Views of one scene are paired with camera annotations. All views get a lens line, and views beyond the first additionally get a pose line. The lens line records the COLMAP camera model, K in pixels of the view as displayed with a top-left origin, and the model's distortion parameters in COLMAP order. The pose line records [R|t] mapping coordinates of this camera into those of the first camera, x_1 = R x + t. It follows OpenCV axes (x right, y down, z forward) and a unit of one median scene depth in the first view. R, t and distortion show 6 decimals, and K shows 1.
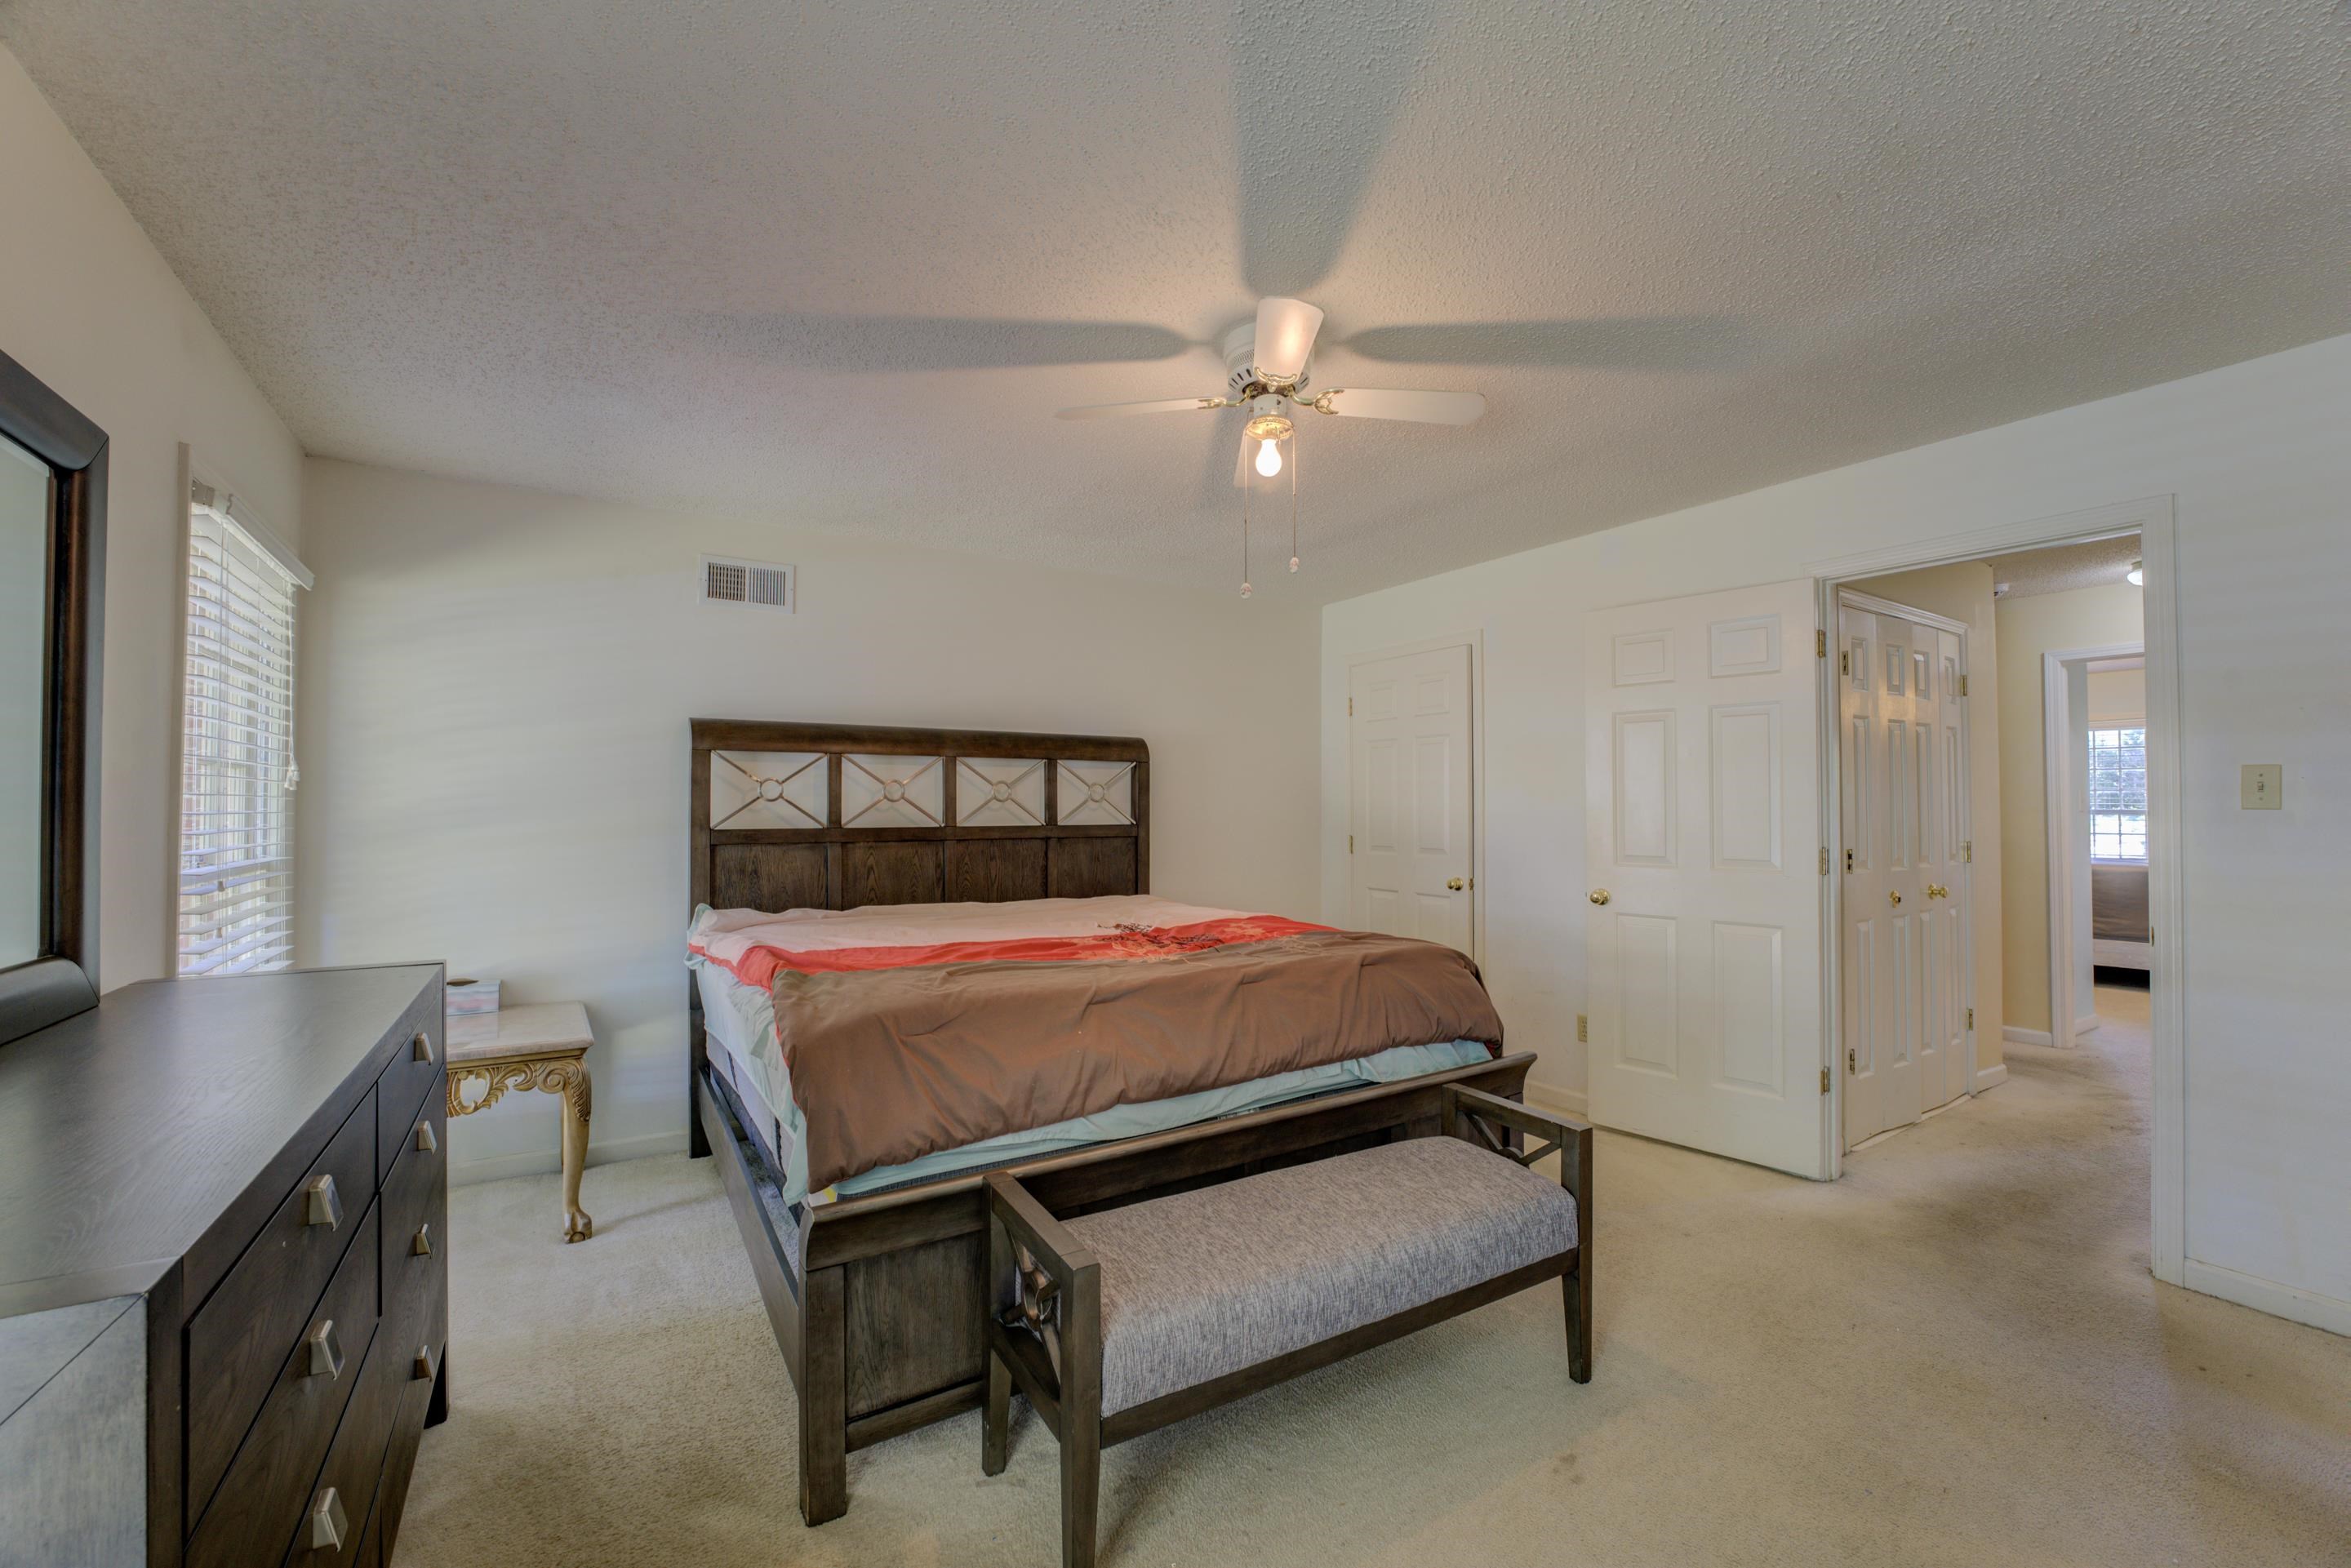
lens RADIAL K [[958.9, 0, 1171.6], [0, 958.9, 788.7], [0, 0, 1]] dist [-0.020123, 0.000699]
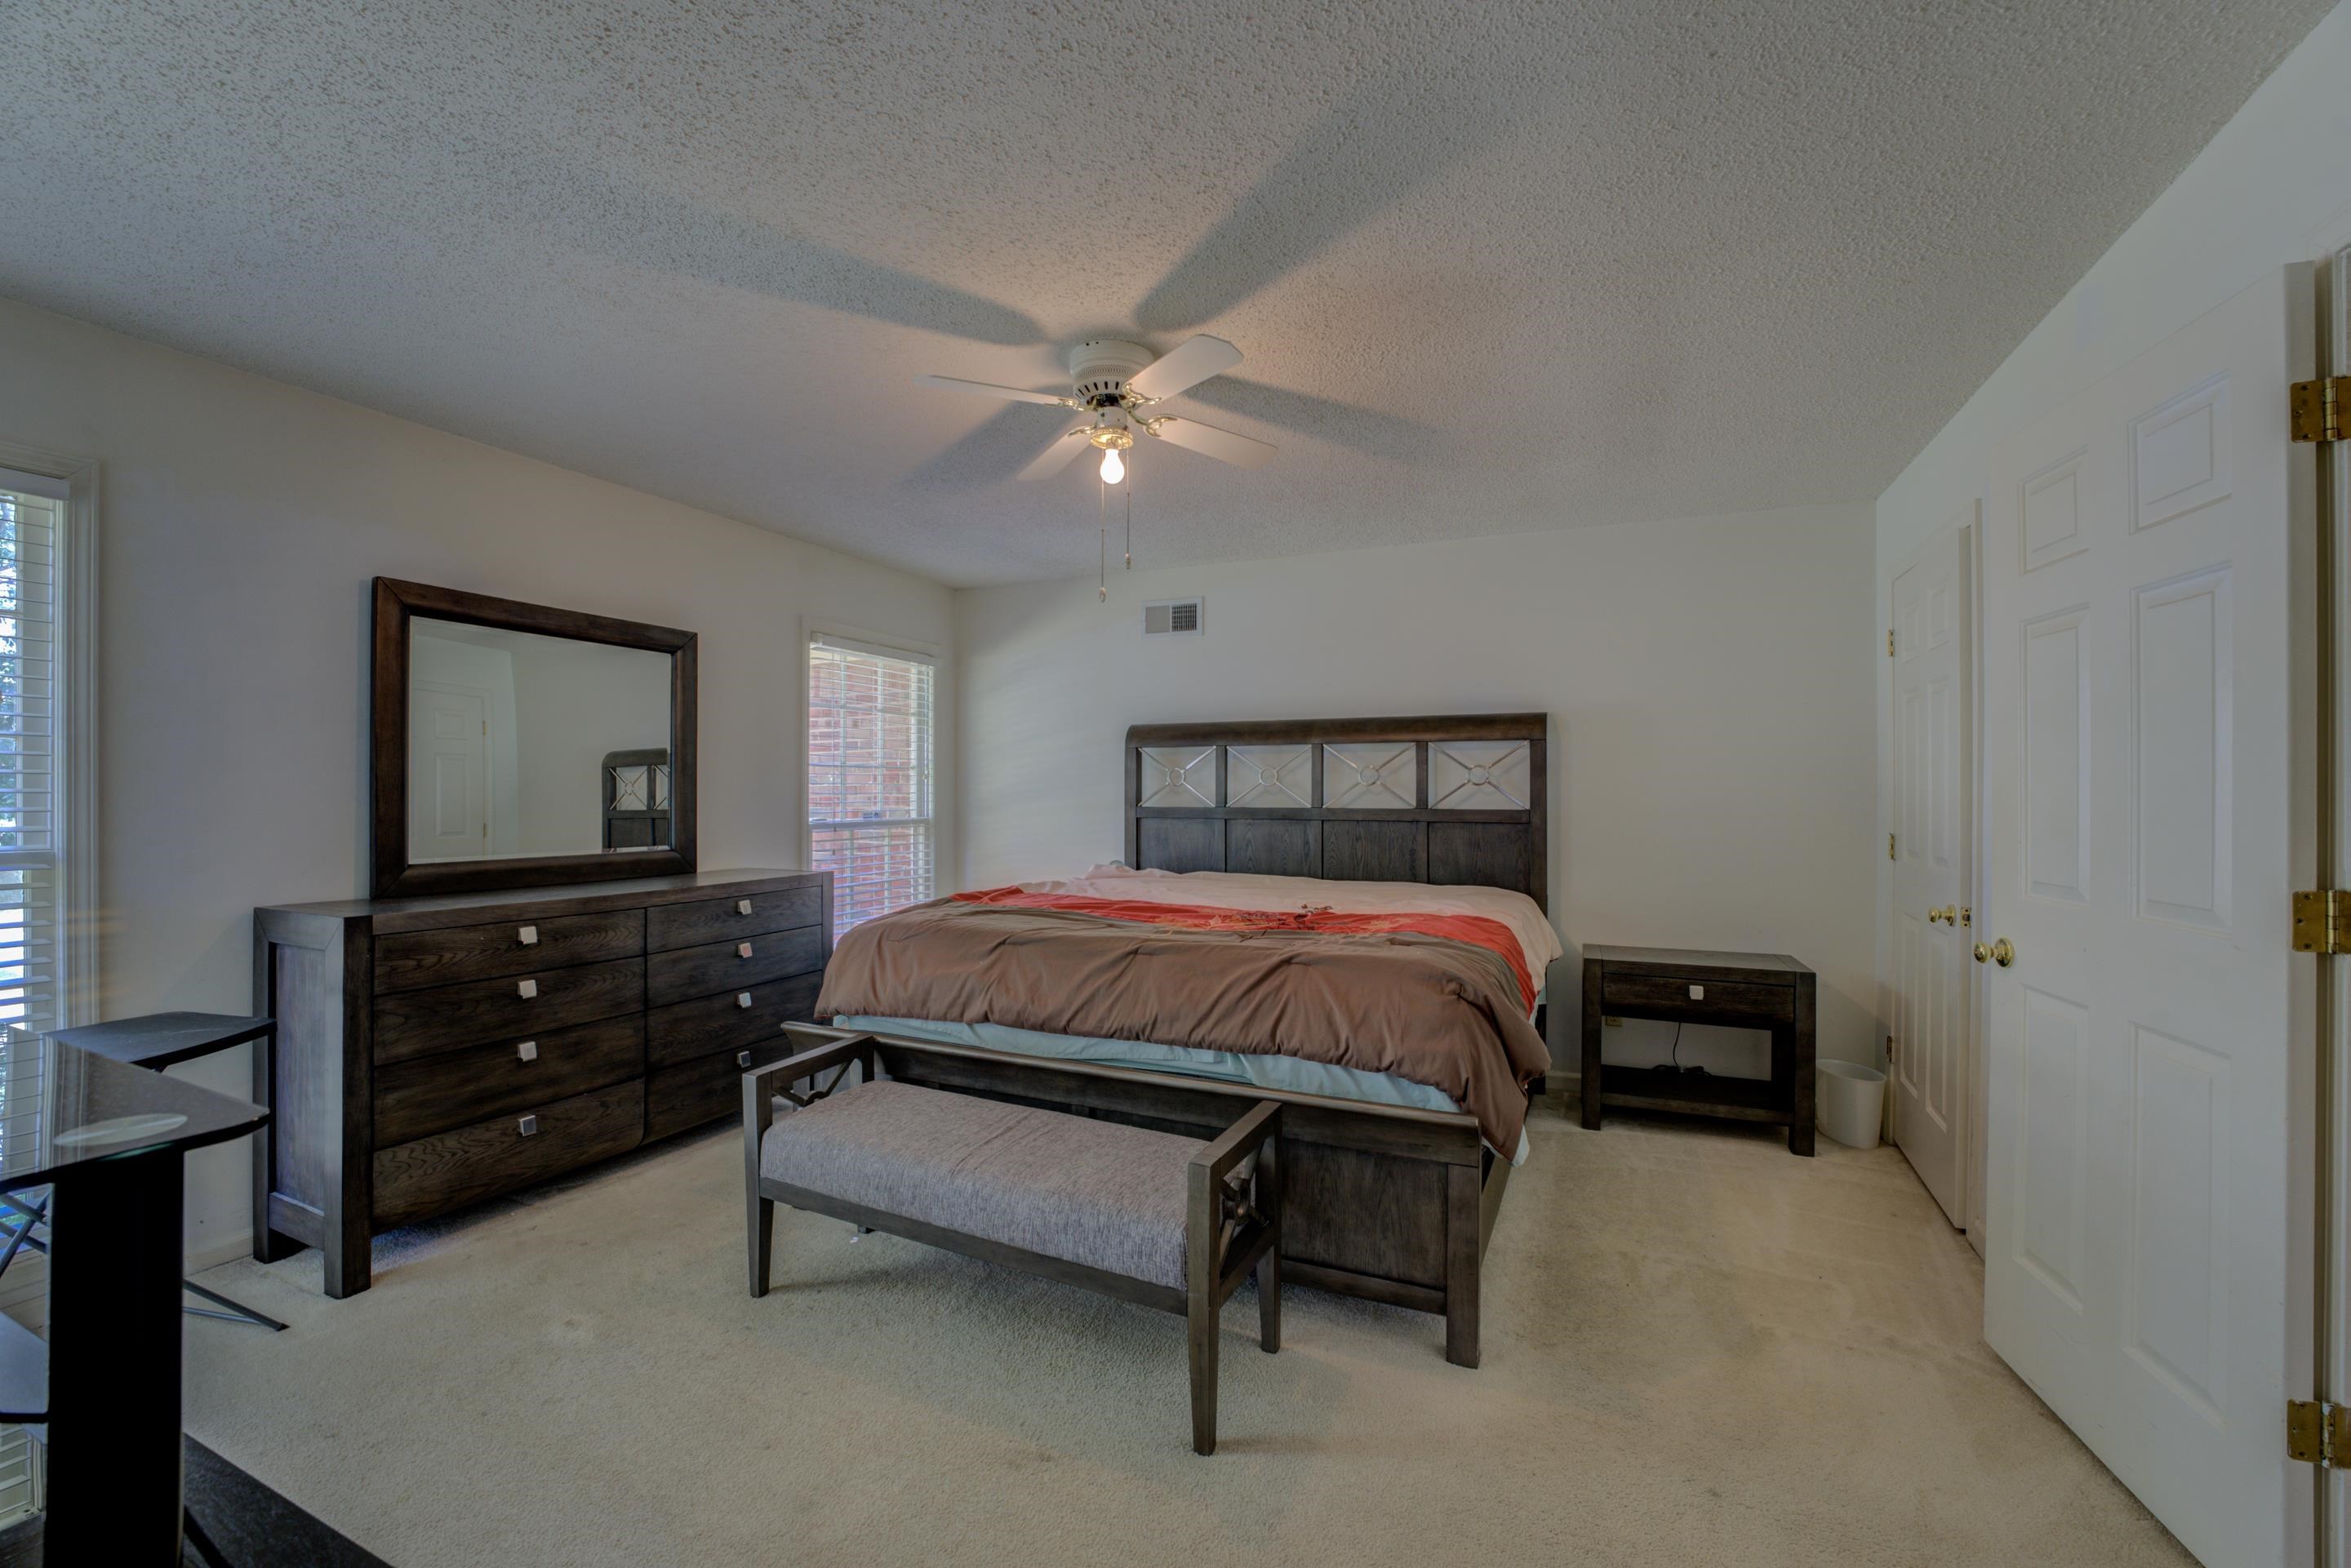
lens RADIAL K [[958.9, 0, 1171.6], [0, 958.9, 788.7], [0, 0, 1]] dist [-0.020123, 0.000699]
pose [[0.539441, 0.000083, -0.842023, 0.647014], [0.015954, 0.999819, 0.010320, 0.004163], [0.841872, -0.019001, 0.539343, 0.290499]]
